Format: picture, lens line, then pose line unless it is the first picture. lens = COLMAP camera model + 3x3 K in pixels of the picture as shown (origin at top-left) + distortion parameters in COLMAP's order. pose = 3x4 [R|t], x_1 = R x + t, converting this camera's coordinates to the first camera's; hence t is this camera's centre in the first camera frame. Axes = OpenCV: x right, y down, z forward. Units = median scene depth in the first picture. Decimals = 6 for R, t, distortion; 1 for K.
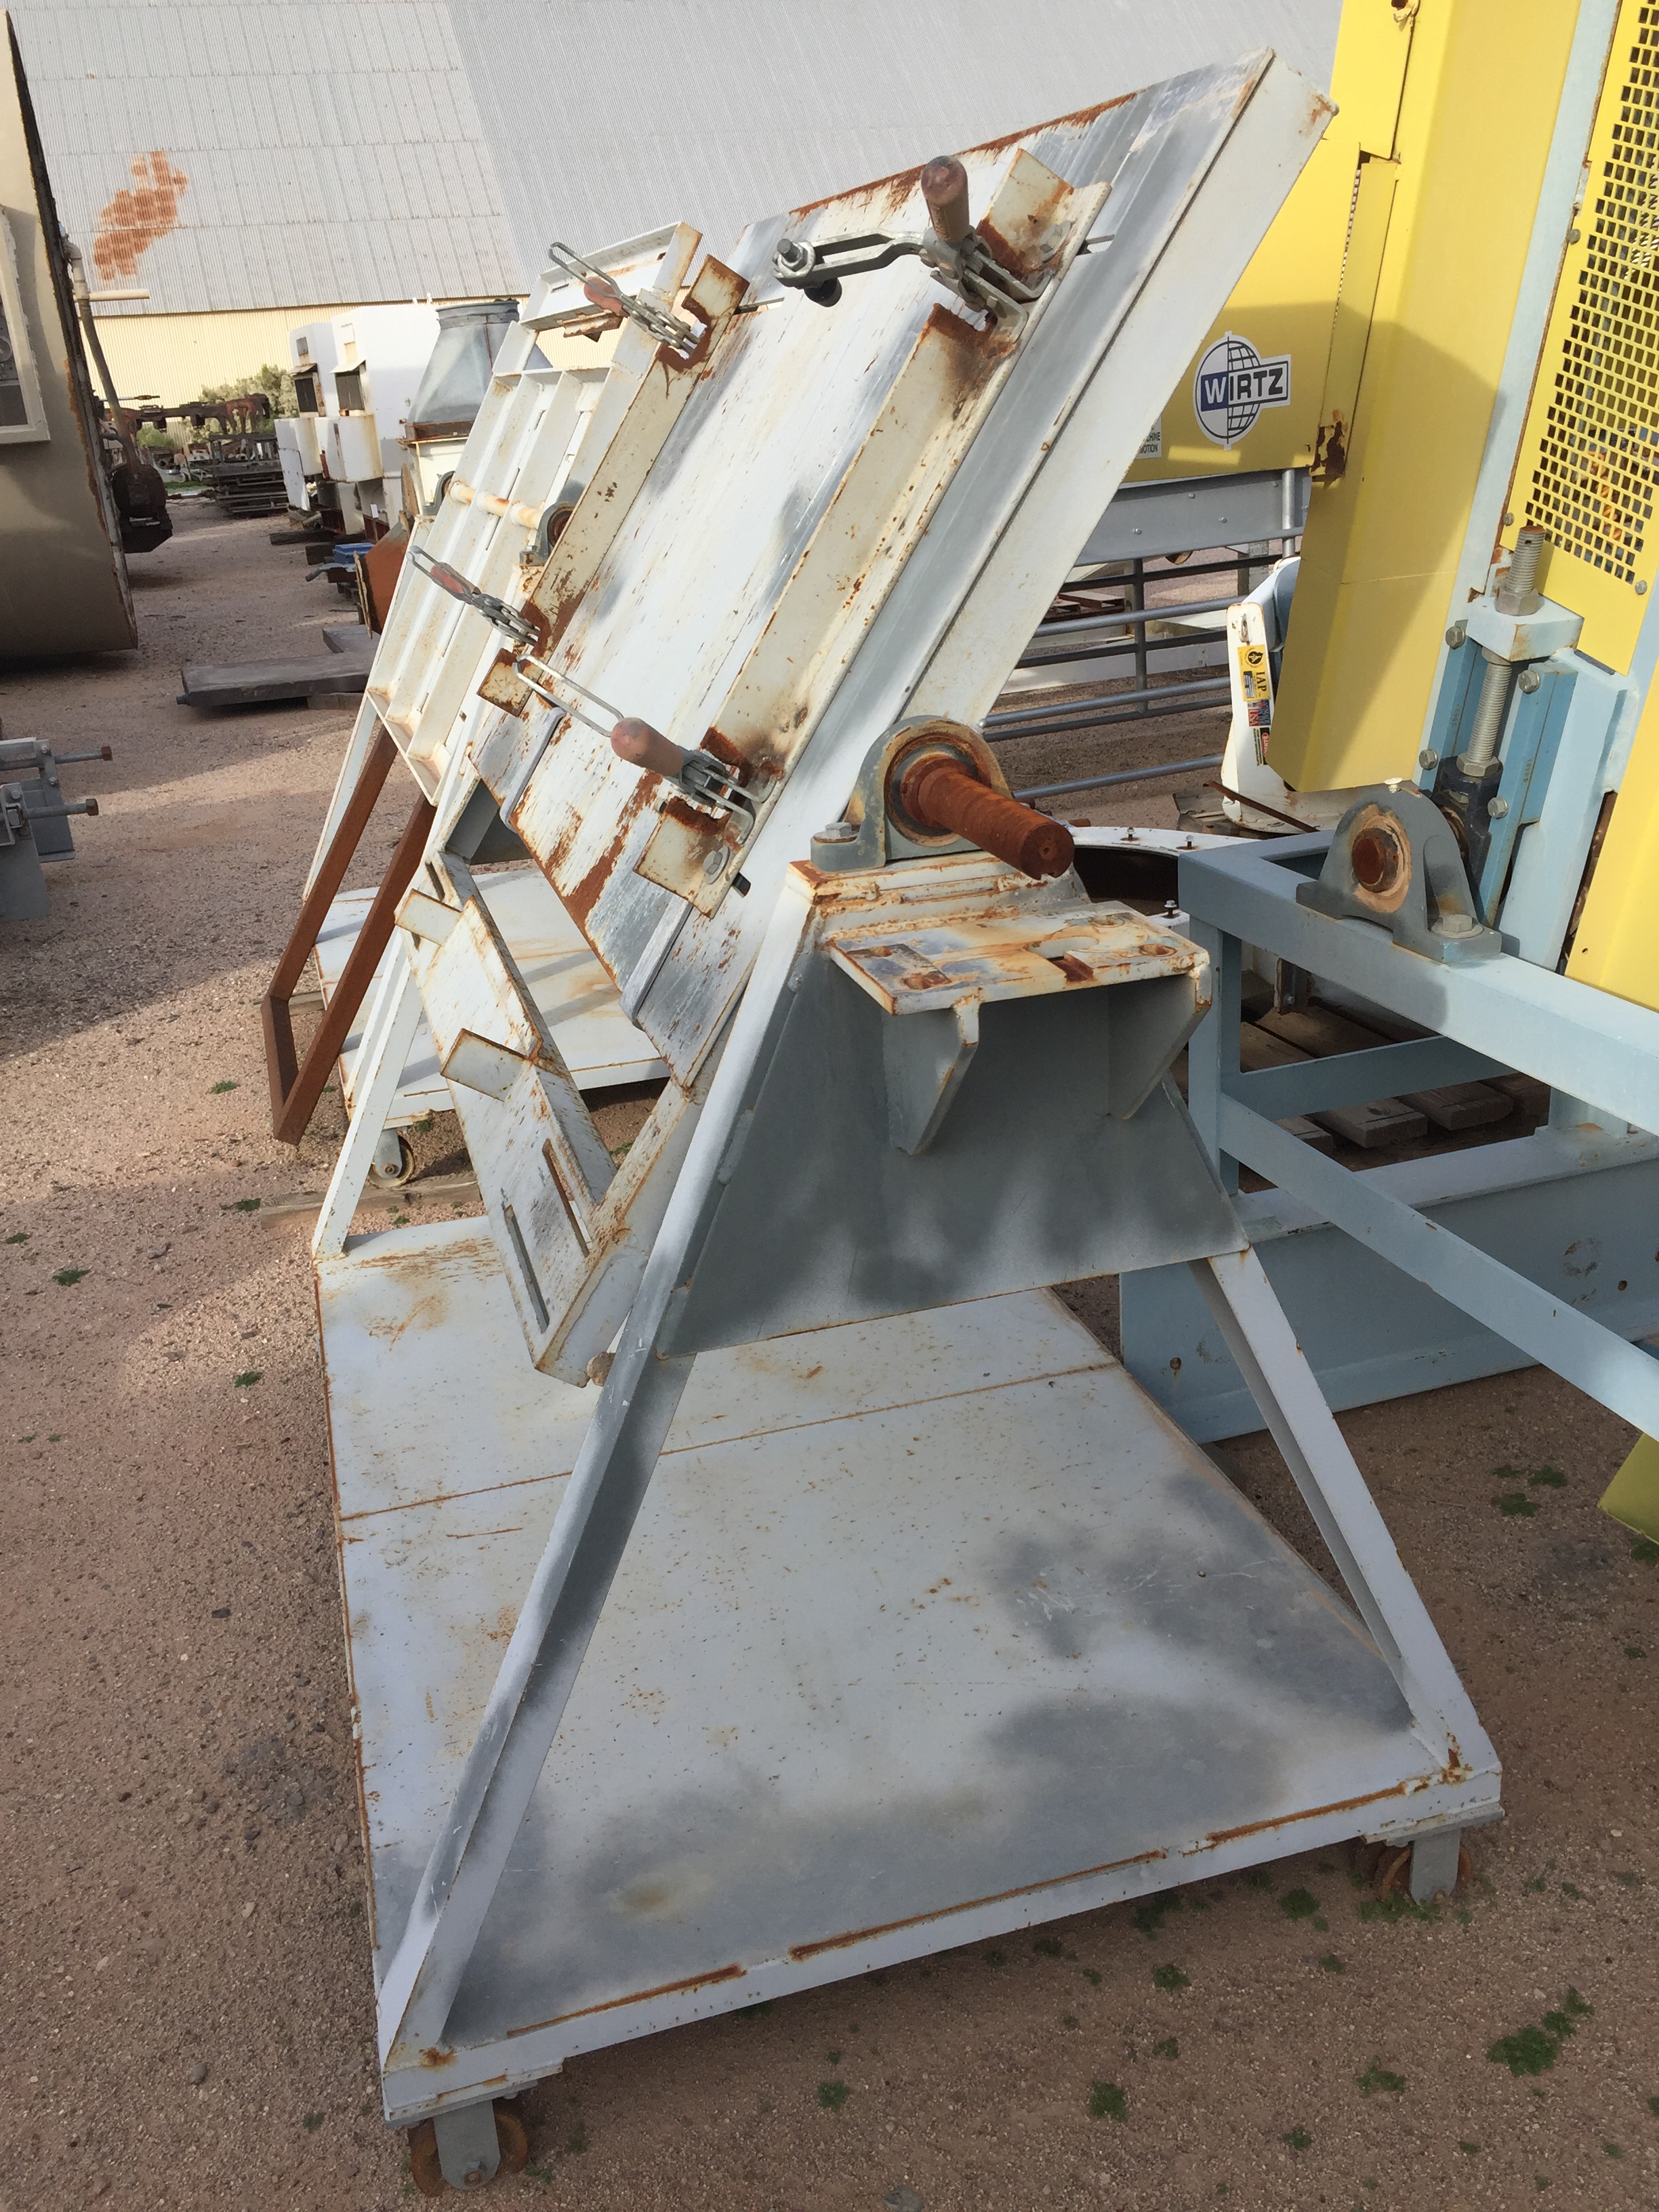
lens RADIAL K [[1889.7, 0, 829.5], [0, 1889.7, 1106.0], [0, 0, 1]] dist [-0.007050, -0.008924]
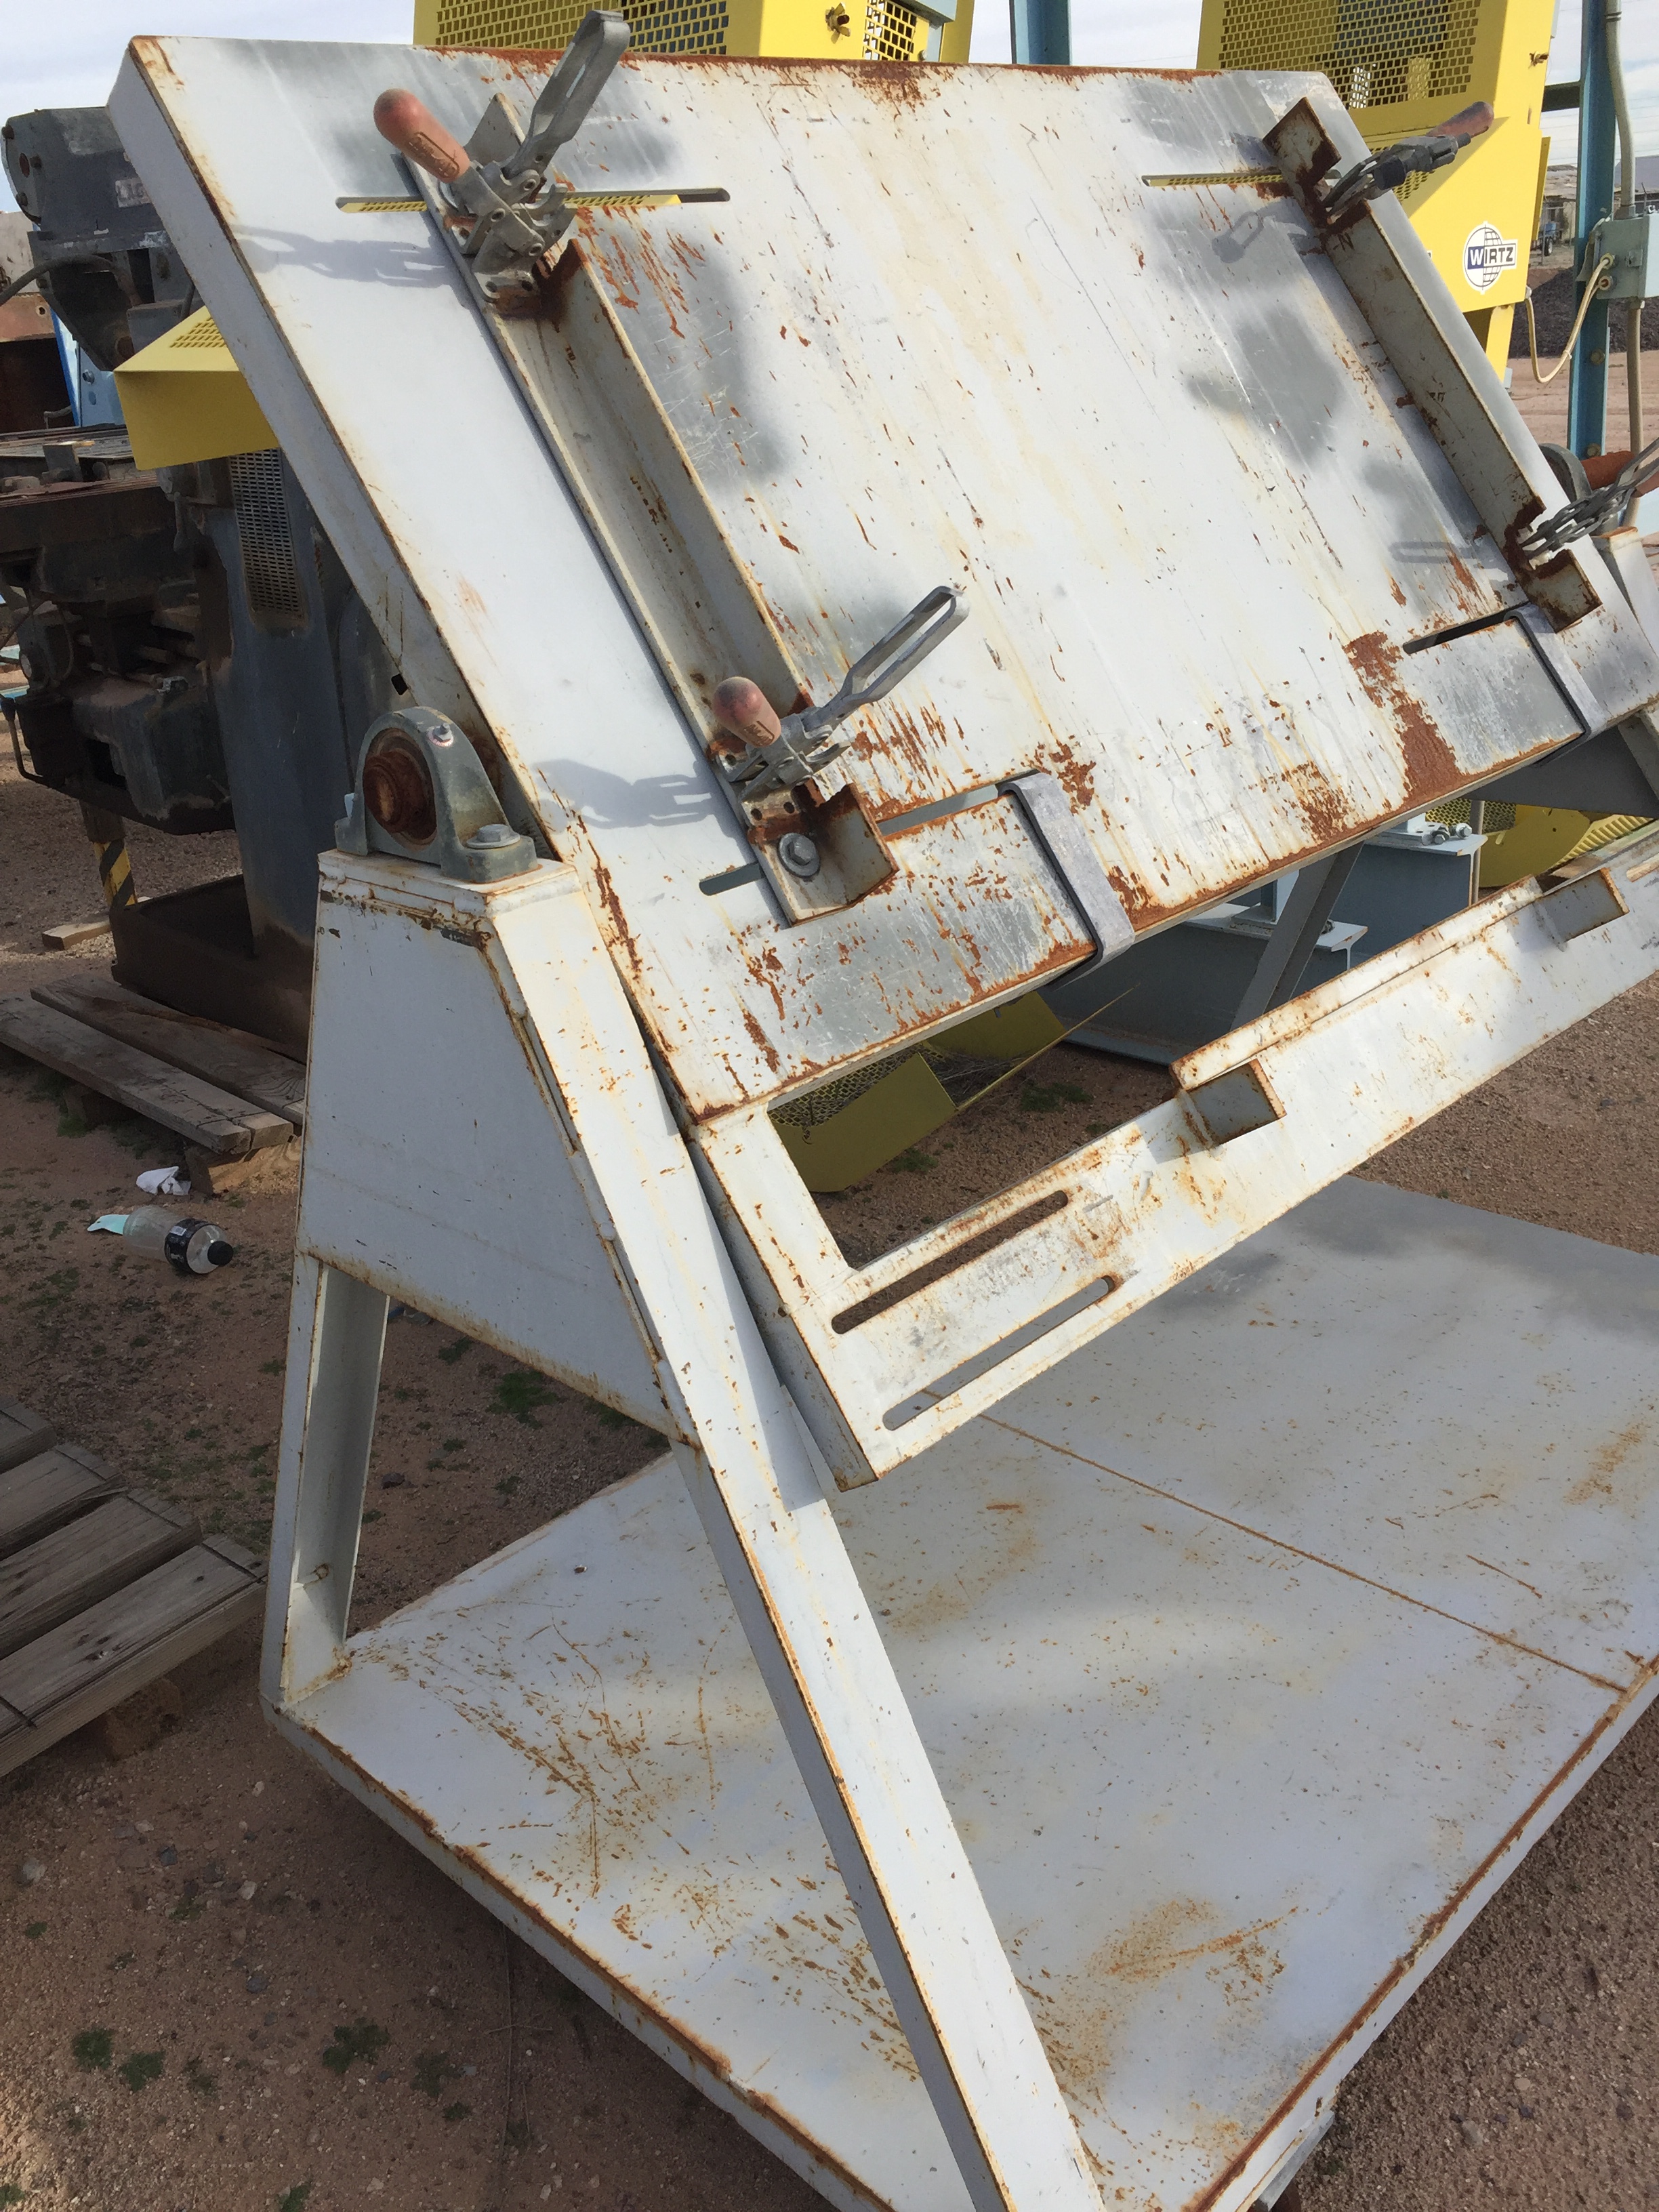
lens RADIAL K [[1889.7, 0, 829.5], [0, 1889.7, 1106.0], [0, 0, 1]] dist [-0.007050, -0.008924]
pose [[-0.483550, -0.253418, 0.837830, -0.799583], [0.398651, 0.788382, 0.468542, -0.530145], [-0.779267, 0.560565, -0.280197, 1.562224]]
